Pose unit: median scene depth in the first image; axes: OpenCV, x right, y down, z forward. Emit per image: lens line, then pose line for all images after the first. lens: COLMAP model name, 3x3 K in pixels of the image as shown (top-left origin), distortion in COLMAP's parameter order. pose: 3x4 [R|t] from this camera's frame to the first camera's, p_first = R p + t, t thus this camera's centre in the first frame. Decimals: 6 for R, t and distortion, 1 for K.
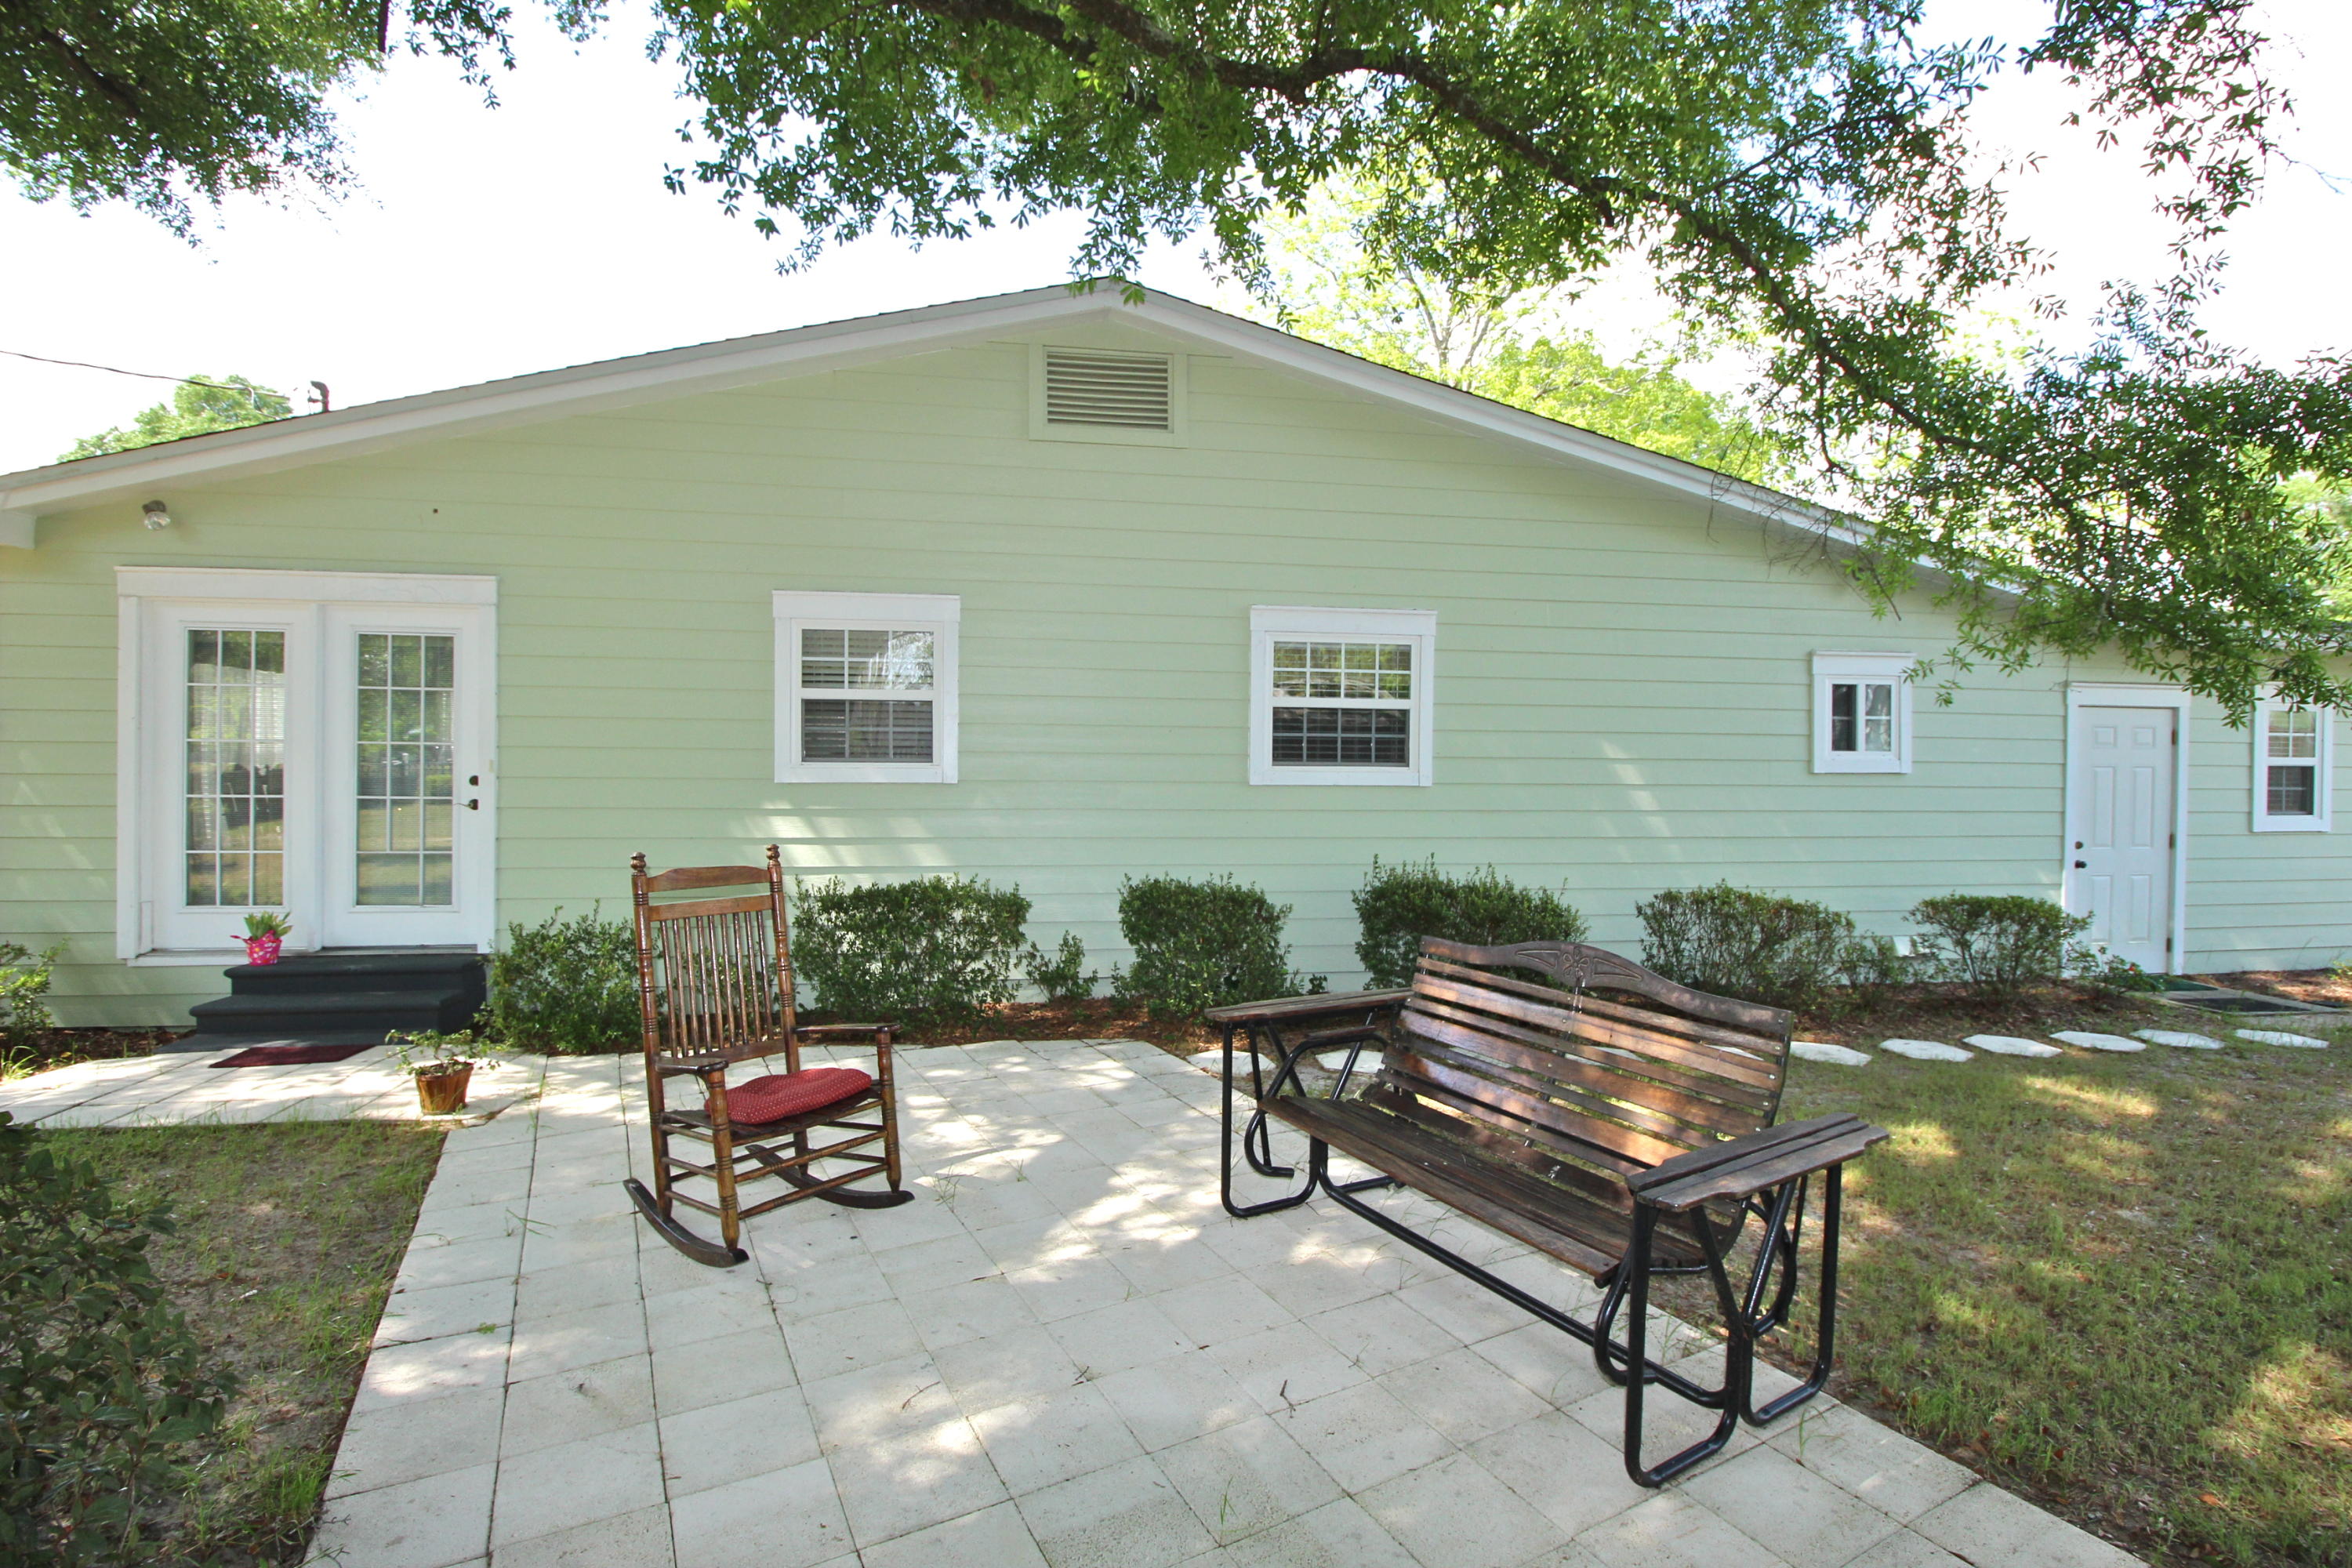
lens RADIAL K [[1092.5, 0, 1186.9], [0, 1092.5, 770.6], [0, 0, 1]] dist [-0.001894, -0.011512]
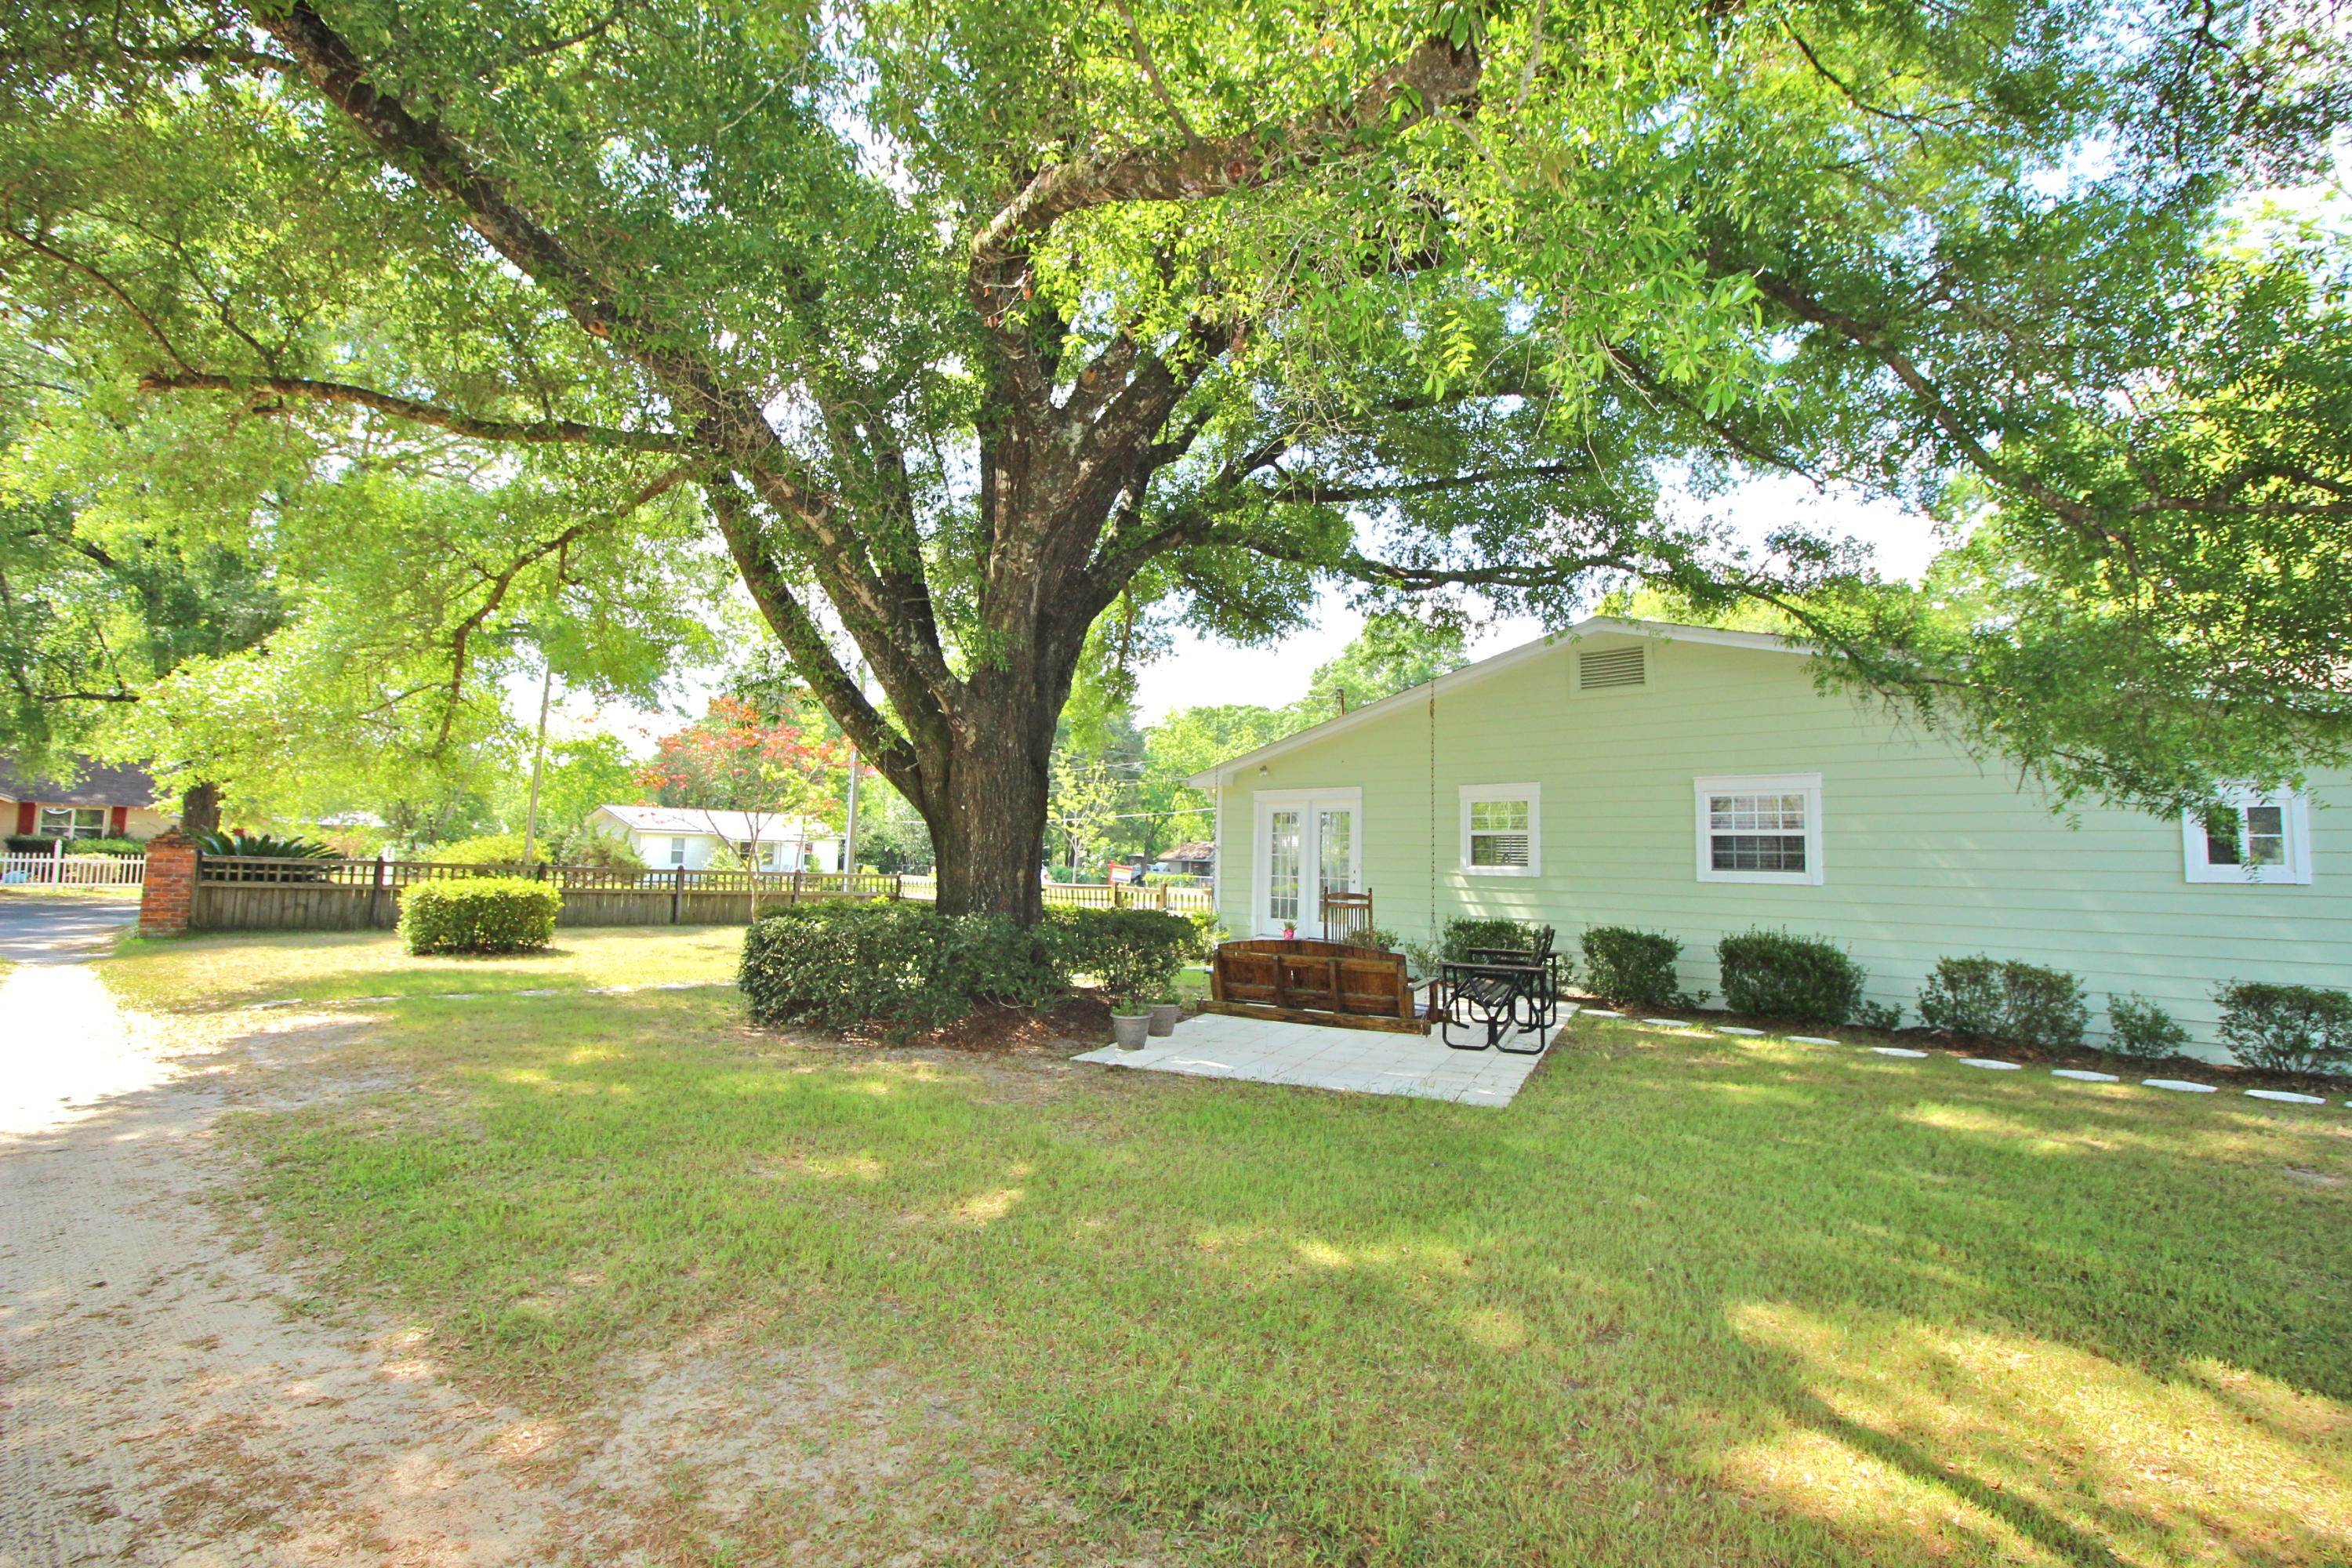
lens RADIAL K [[1092.5, 0, 1186.9], [0, 1092.5, 770.6], [0, 0, 1]] dist [-0.001894, -0.011512]
pose [[0.600641, -0.058684, -0.797363, 0.945351], [-0.012380, 0.996500, -0.082666, -0.008285], [0.799423, 0.059524, 0.597812, -0.662165]]
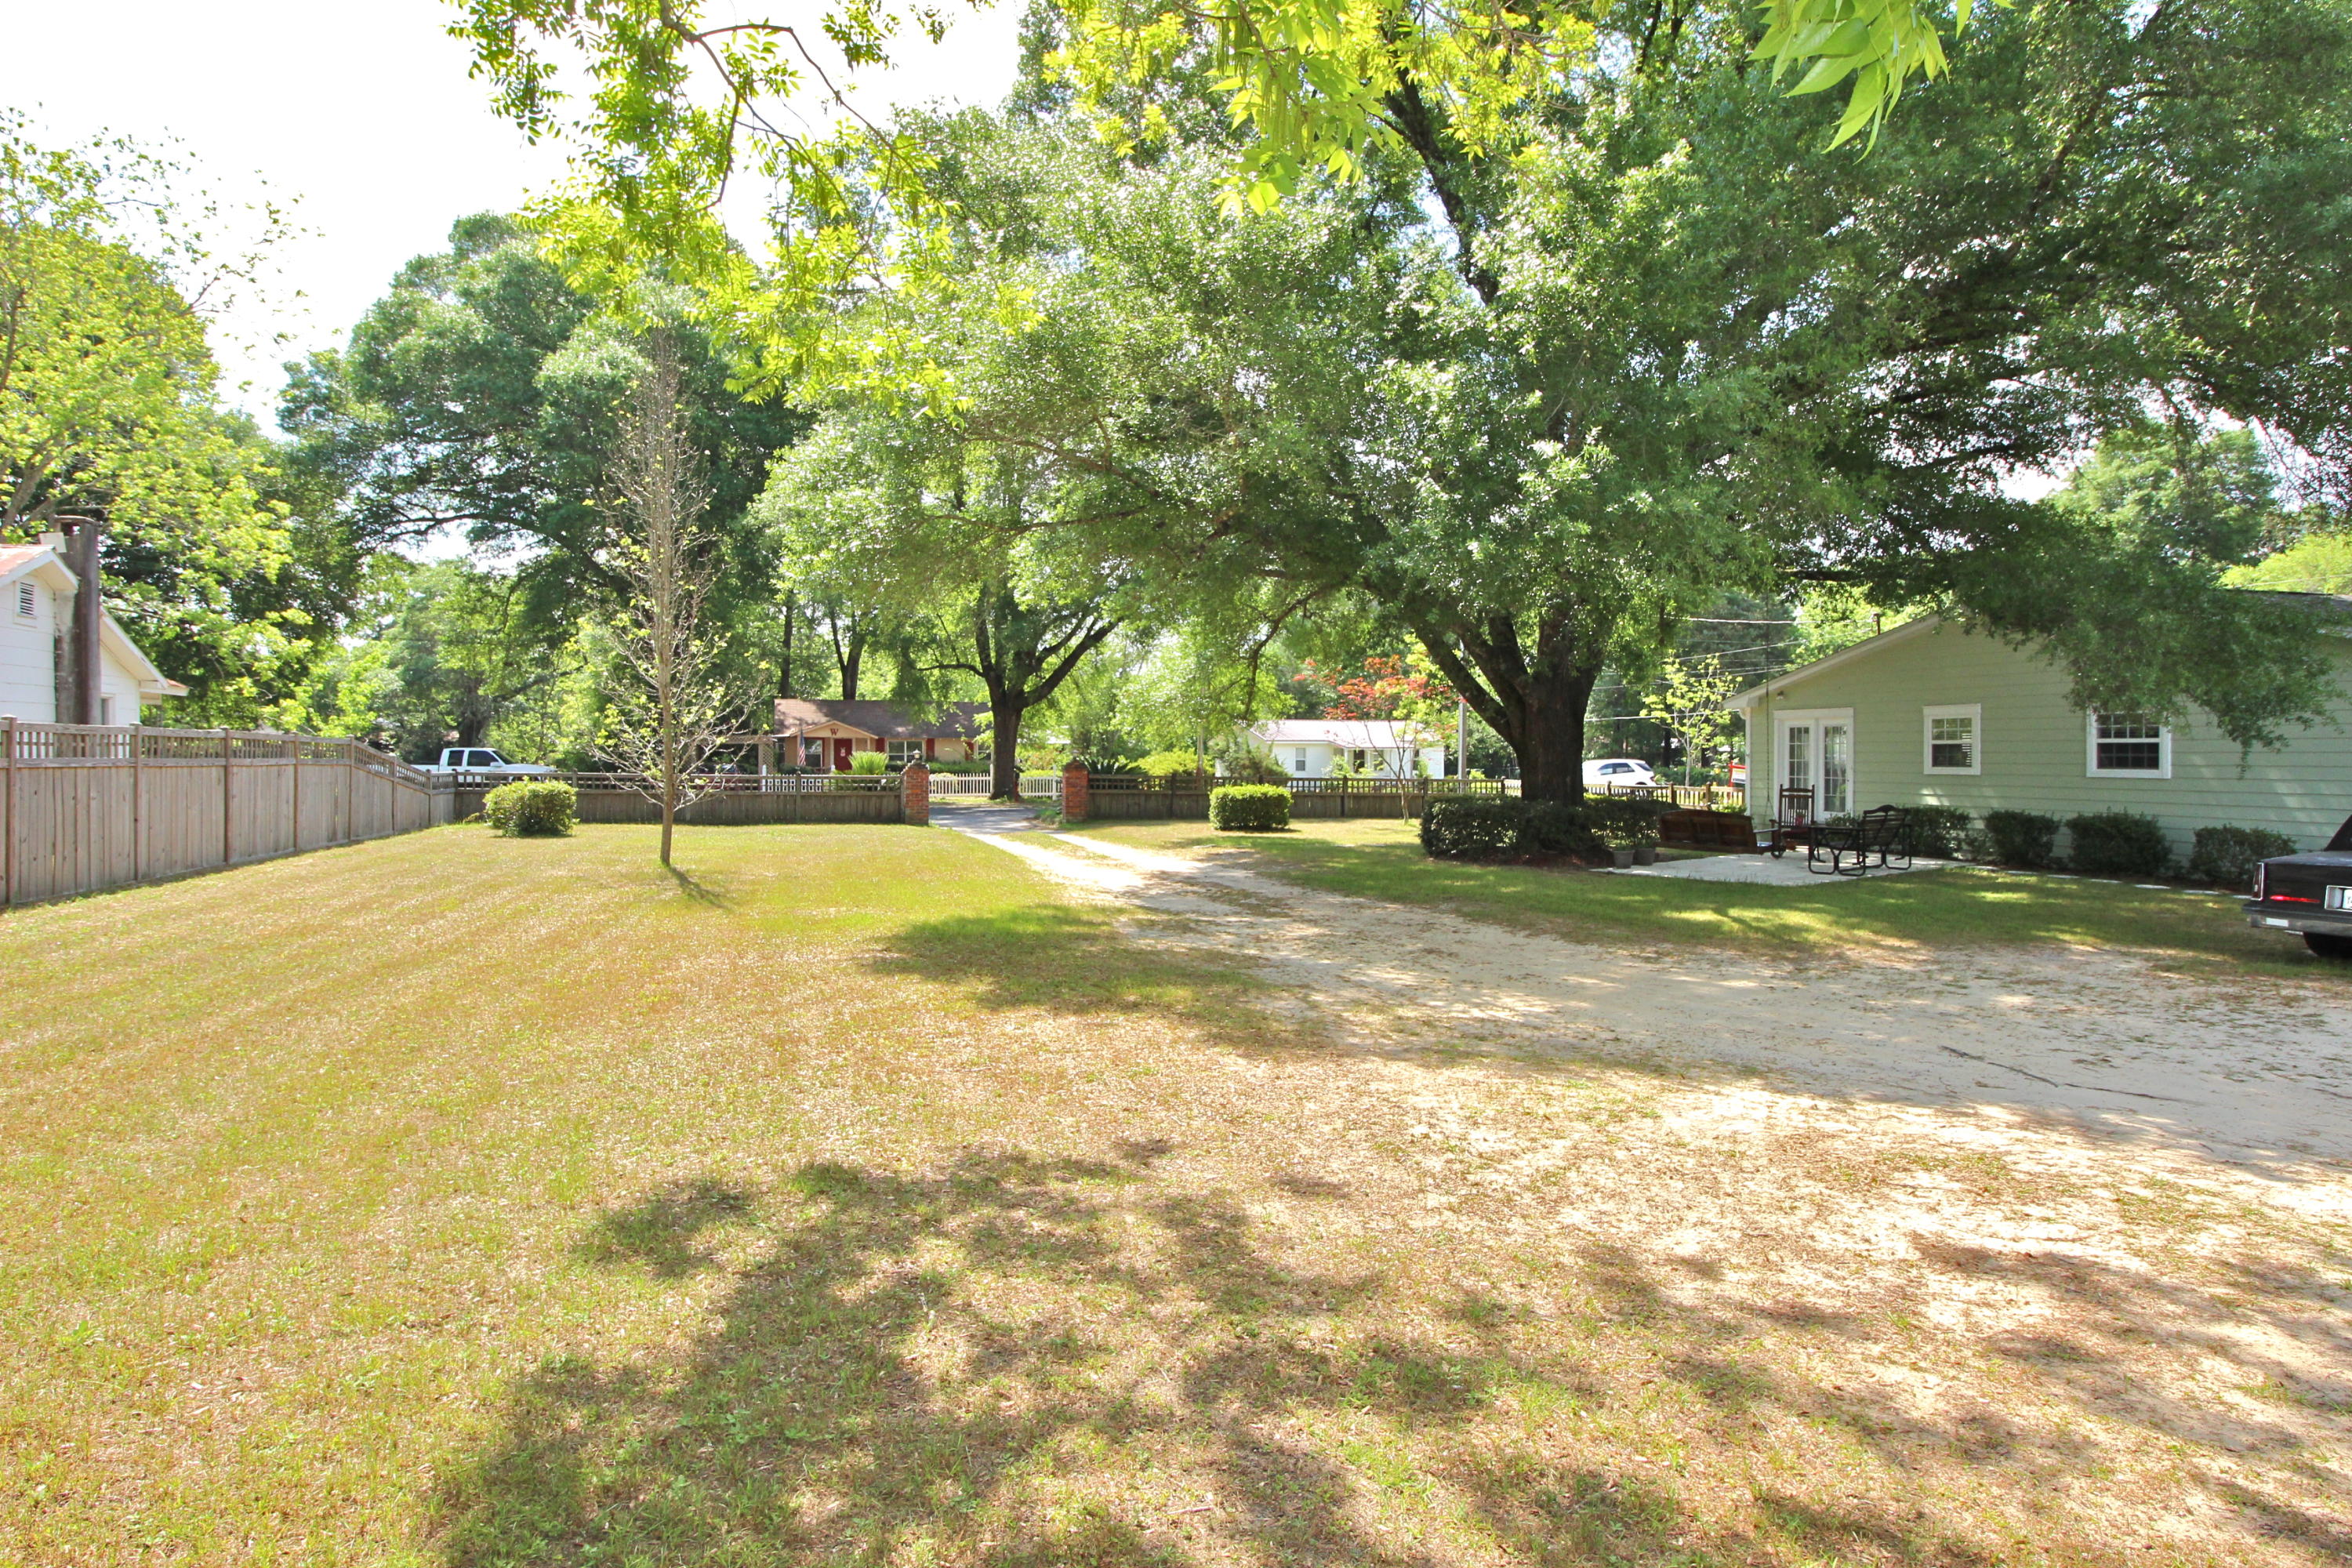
lens RADIAL K [[1345.5, 0, 1180.8], [0, 1345.5, 761.4], [0, 0, 1]] dist [-0.002587, -0.000866]
pose [[0.149417, -0.000542, -0.988774, 2.571566], [0.008786, 0.999961, 0.000779, -0.038903], [0.988735, -0.008804, 0.149416, -1.310219]]
